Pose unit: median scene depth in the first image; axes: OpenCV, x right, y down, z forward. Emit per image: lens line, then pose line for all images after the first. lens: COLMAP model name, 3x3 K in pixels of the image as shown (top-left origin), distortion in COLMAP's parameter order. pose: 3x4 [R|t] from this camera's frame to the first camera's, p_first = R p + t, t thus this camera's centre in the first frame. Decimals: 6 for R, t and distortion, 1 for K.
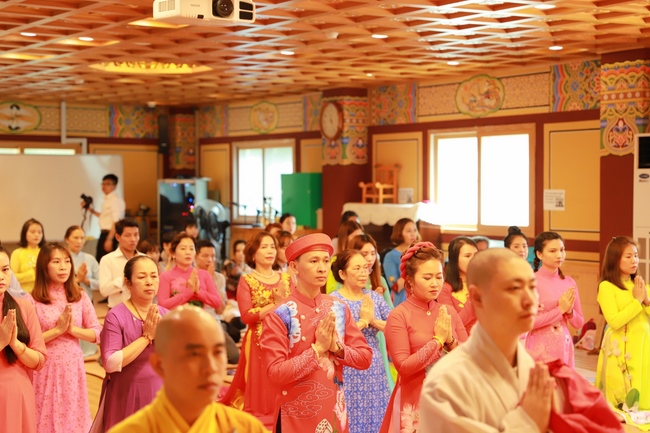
lens RADIAL K [[1200.4, 0, 324.4], [0, 1200.4, 215.7], [0, 0, 1]] dist [0.186178, 0.066935]
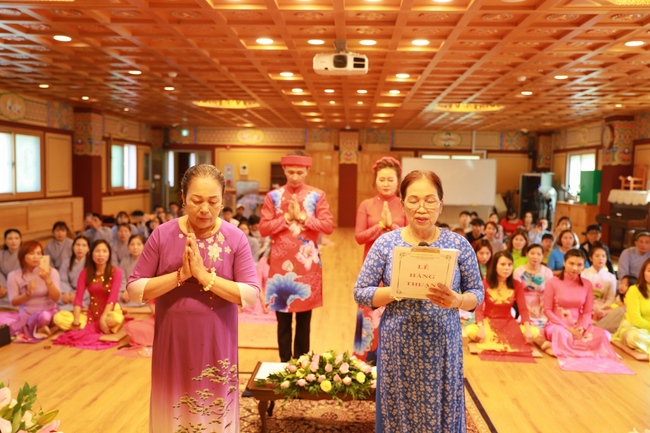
lens RADIAL K [[597.6, 0, 323.7], [0, 597.6, 218.0], [0, 0, 1]] dist [-0.005966, 0.018714]
pose [[0.810097, 0.060436, -0.583173, 0.167995], [-0.035391, 0.997900, 0.054253, -0.002340], [0.585227, -0.023311, 0.810534, 0.145992]]
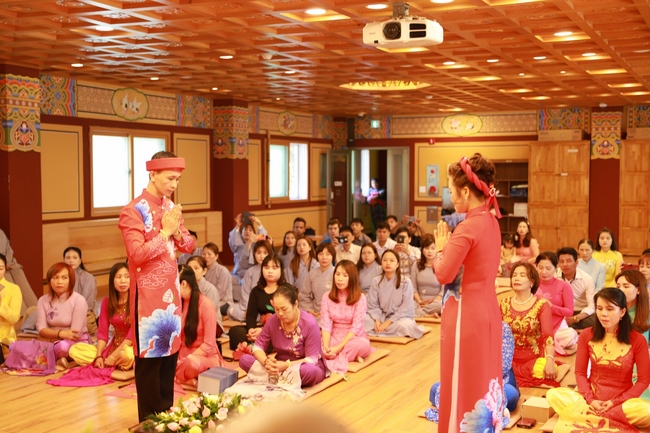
lens RADIAL K [[860.3, 0, 324.2], [0, 860.3, 217.8], [0, 0, 1]] dist [0.080921, 0.027808]
pose [[0.528798, 0.044234, -0.847594, 0.281719], [-0.020684, 0.999016, 0.039232, -0.006740], [0.848496, -0.003215, 0.529193, 0.209168]]
